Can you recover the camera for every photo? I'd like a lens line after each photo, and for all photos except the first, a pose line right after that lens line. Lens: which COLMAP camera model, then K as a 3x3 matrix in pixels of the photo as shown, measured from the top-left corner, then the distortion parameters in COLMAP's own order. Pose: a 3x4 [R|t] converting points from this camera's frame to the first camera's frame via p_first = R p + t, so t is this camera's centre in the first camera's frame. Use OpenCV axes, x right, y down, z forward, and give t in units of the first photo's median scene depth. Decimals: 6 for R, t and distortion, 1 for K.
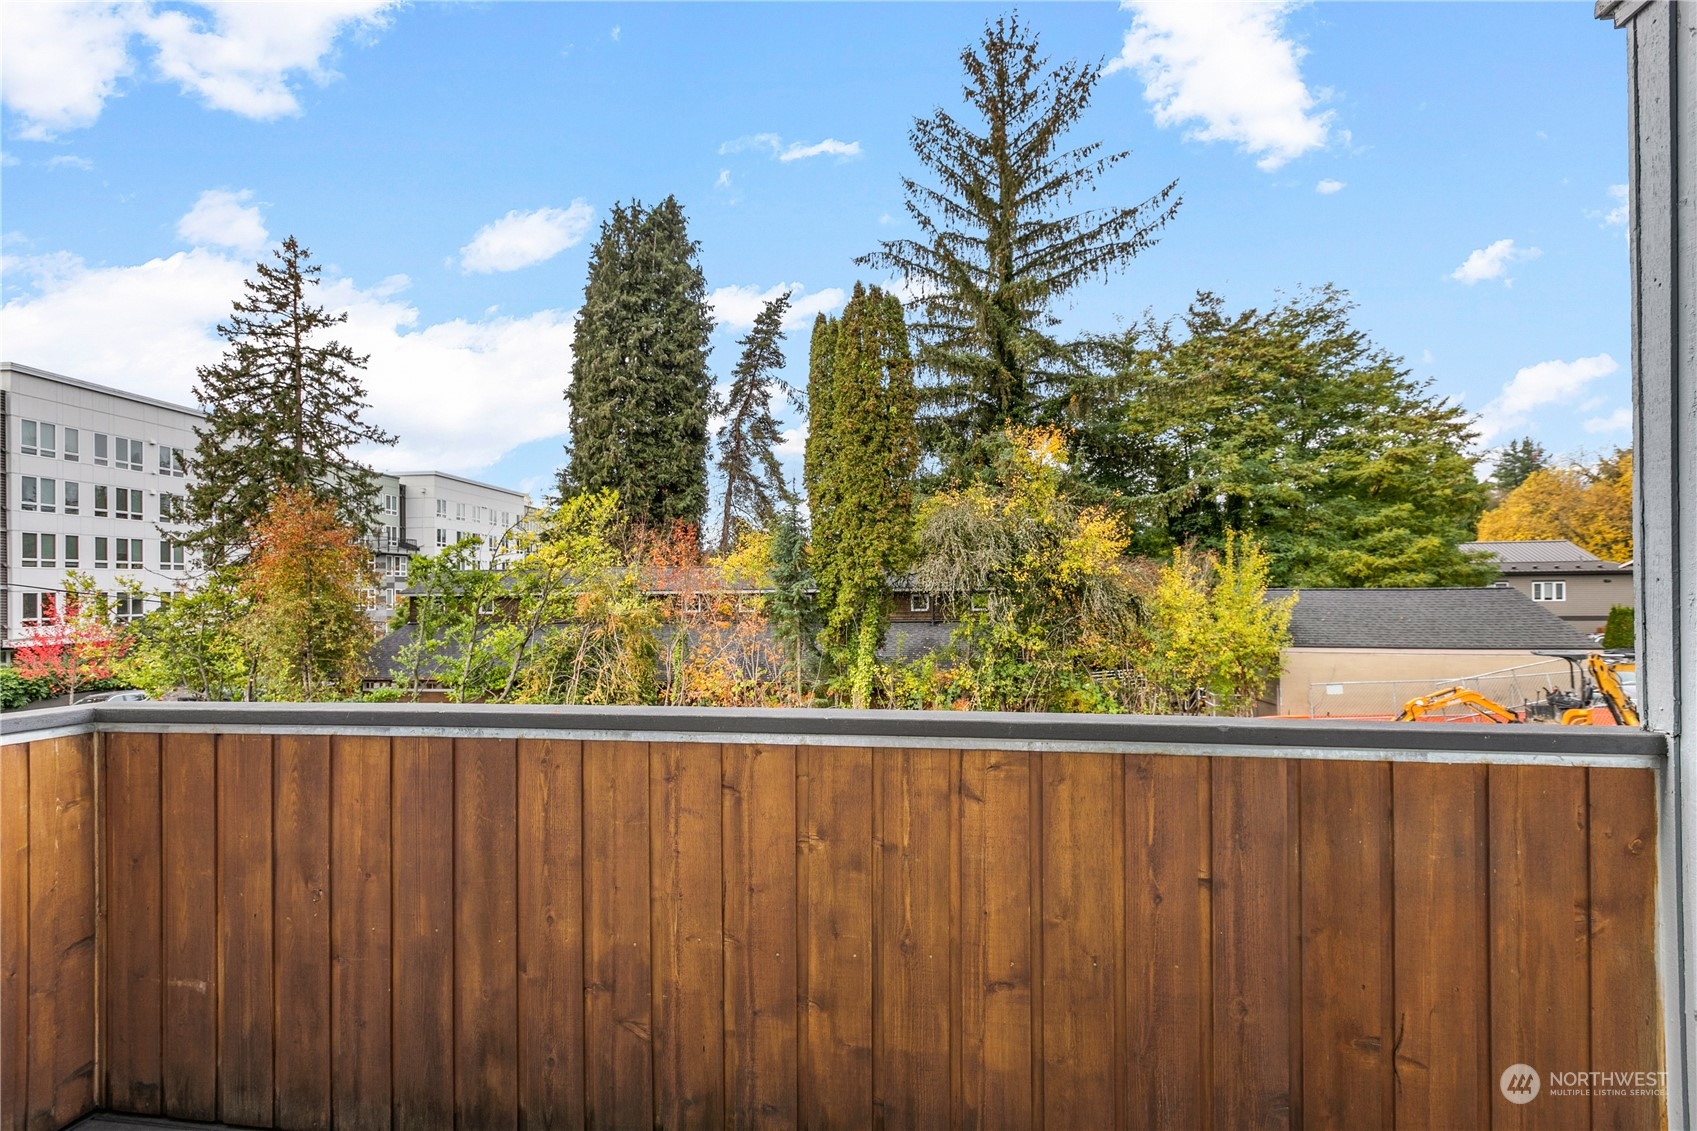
lens RADIAL K [[776.2, 0, 875.7], [0, 776.2, 594.6], [0, 0, 1]] dist [0.001872, 0.000074]
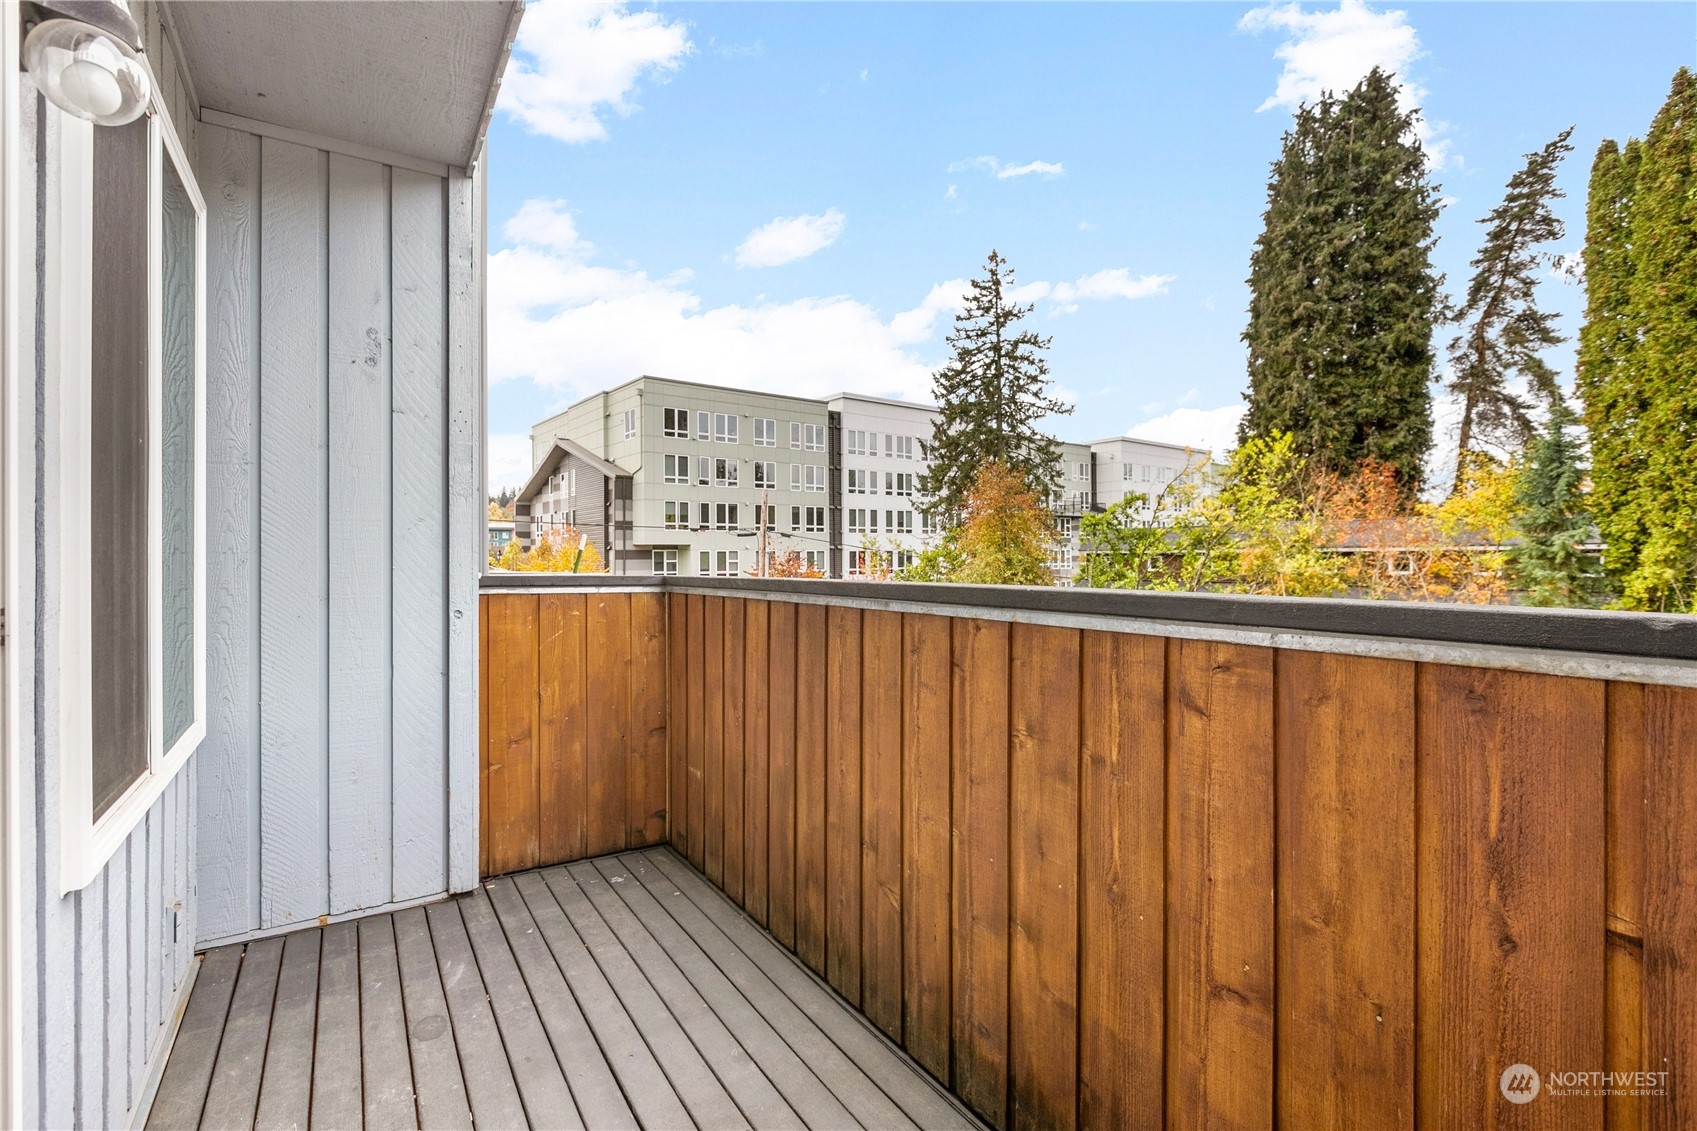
lens RADIAL K [[806.4, 0, 845.8], [0, 806.4, 564.5], [0, 0, 1]] dist [-0.000032, -0.002129]
pose [[0.648914, 0.008640, -0.760813, 0.037691], [-0.003171, 0.999958, 0.008651, 0.010144], [0.760855, -0.003201, 0.648914, 0.023539]]
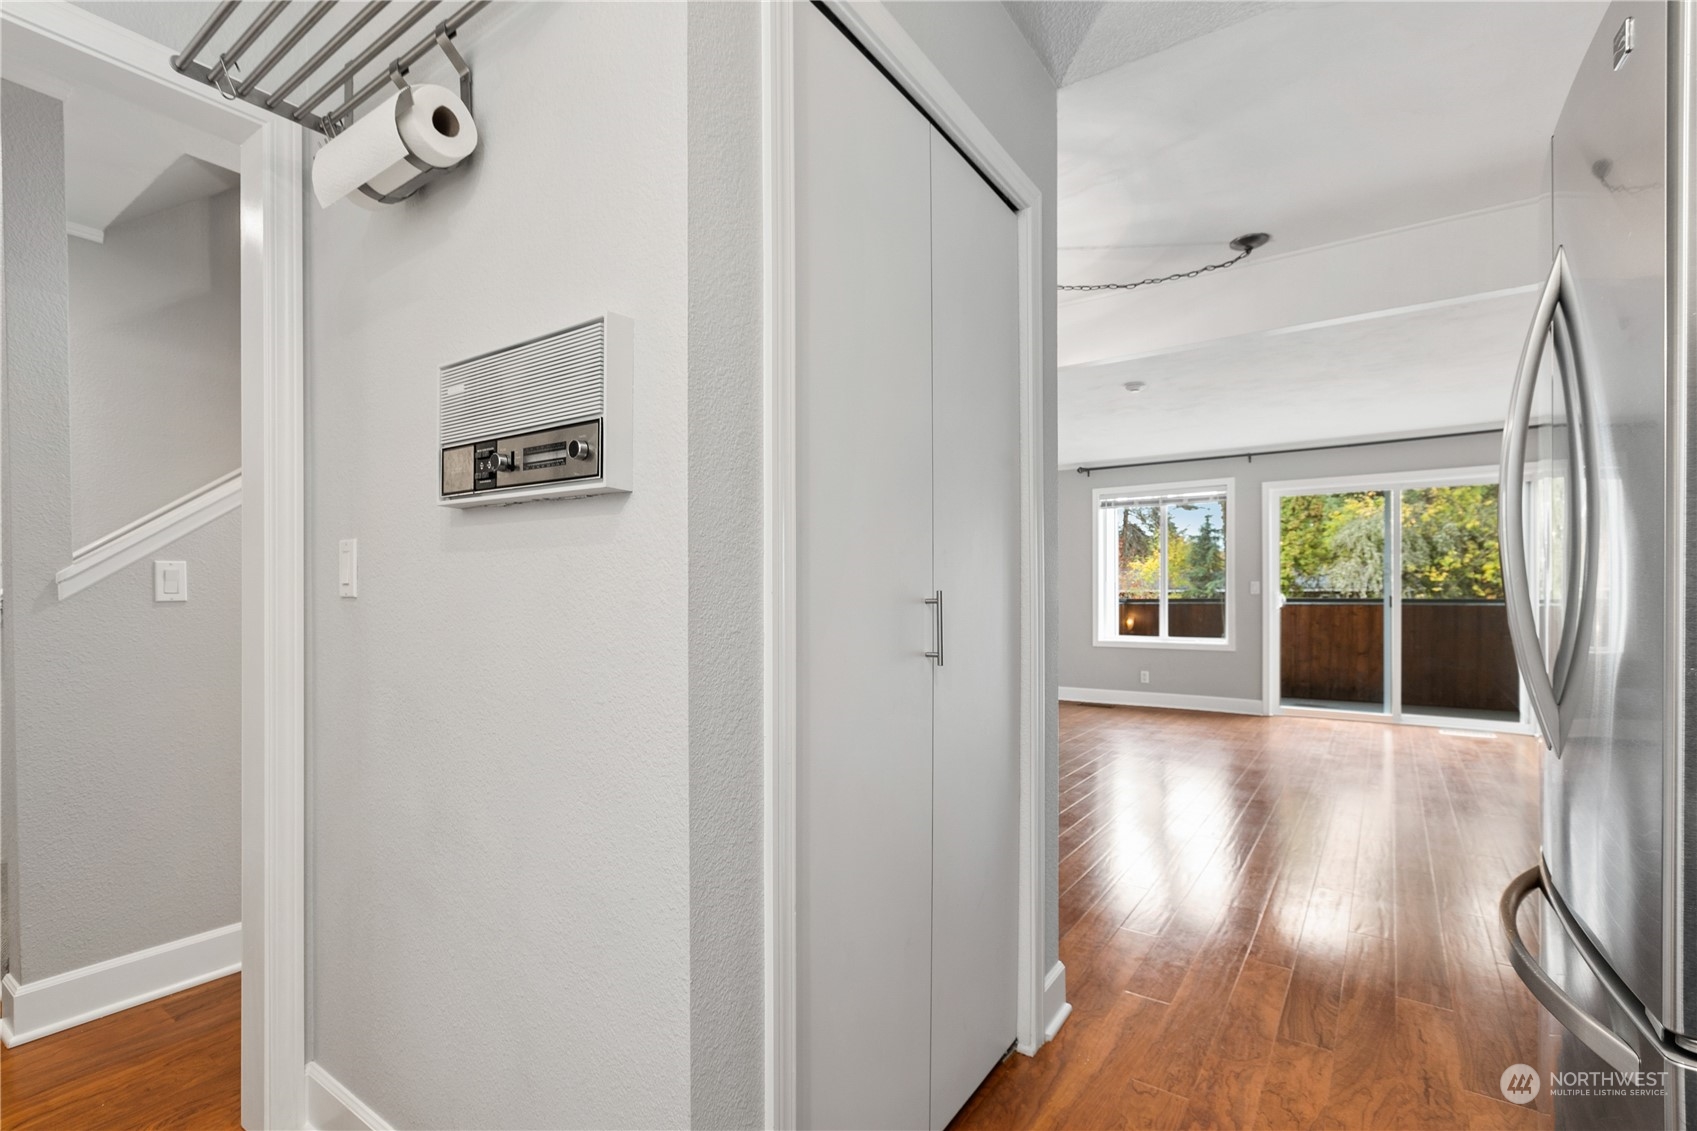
lens RADIAL K [[776.2, 0, 839.7], [0, 776.2, 595.0], [0, 0, 1]] dist [0.001872, 0.000074]
pose [[0.876385, 0.009221, -0.481522, -0.027745], [-0.011684, 0.999930, -0.002116, 0.014966], [0.481469, 0.007480, 0.876431, -0.370956]]
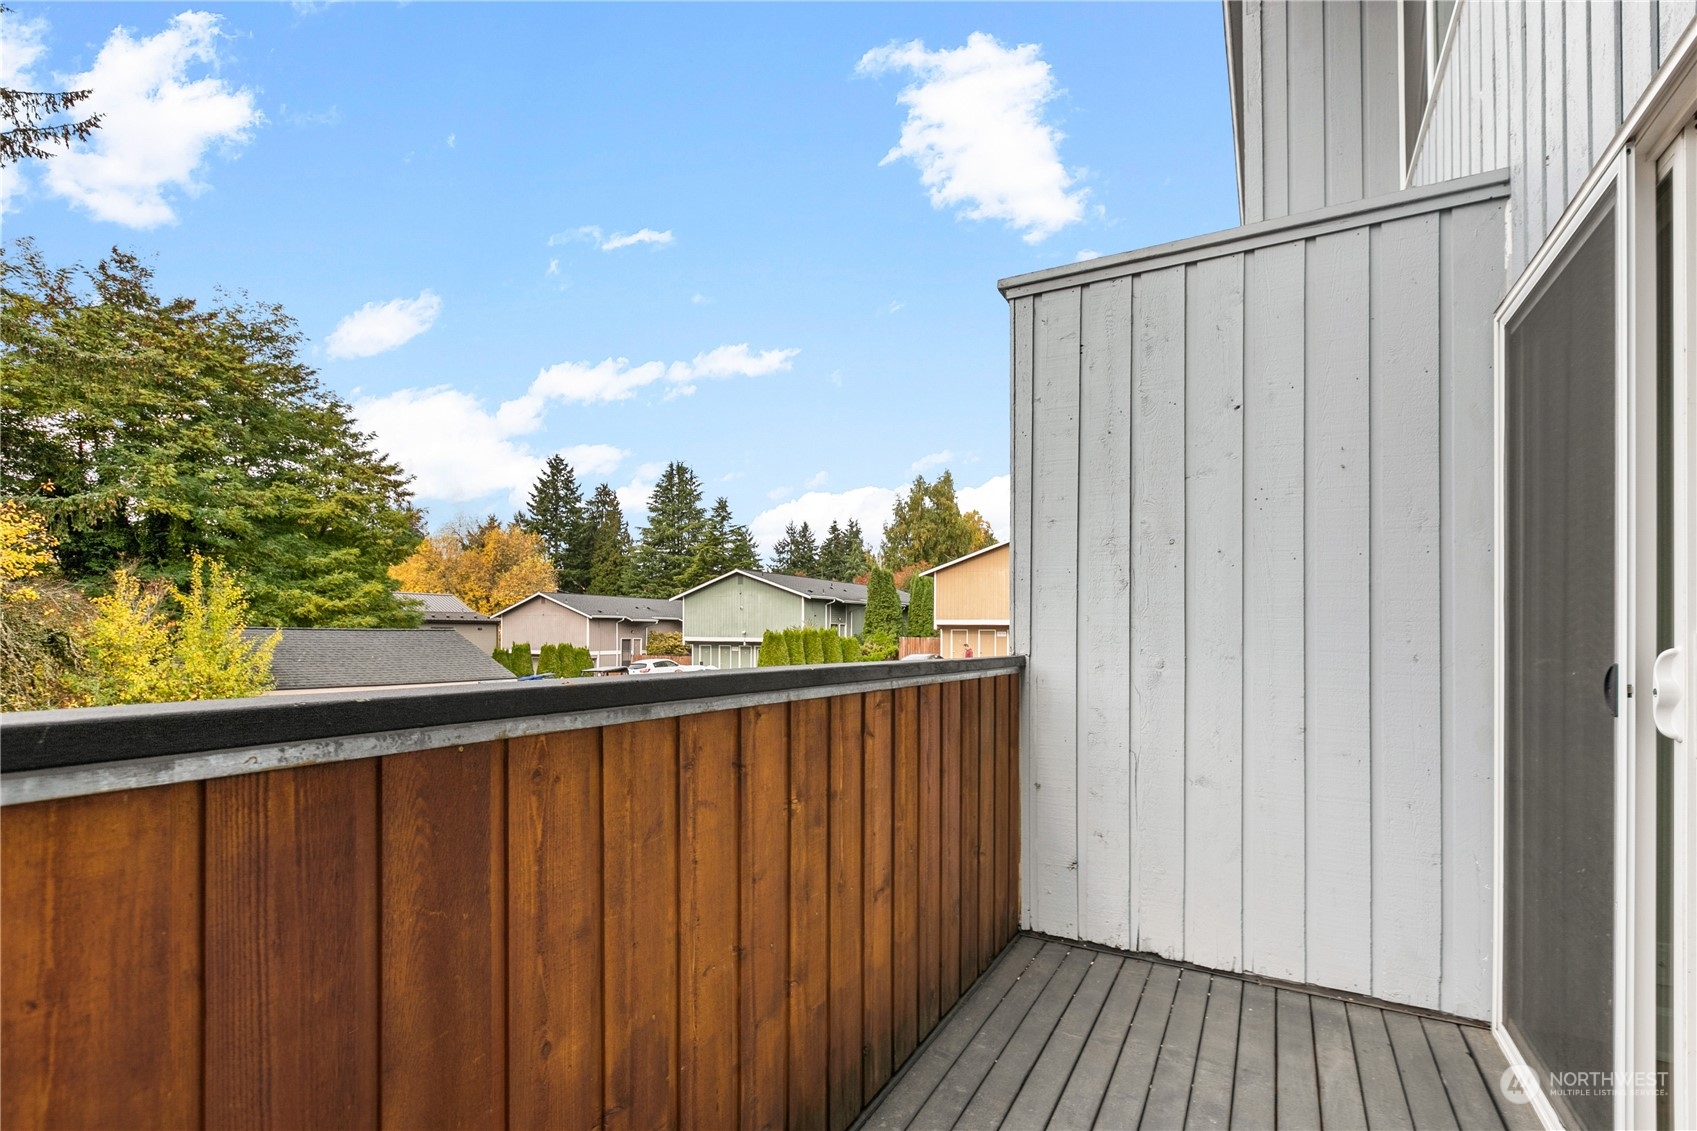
lens RADIAL K [[776.2, 0, 838.5], [0, 776.2, 633.5], [0, 0, 1]] dist [0.001872, 0.000074]
pose [[0.361351, 0.009189, 0.932385, -0.075486], [0.000166, 0.999951, -0.009919, 0.010149], [-0.932430, 0.003739, 0.361332, 0.050816]]
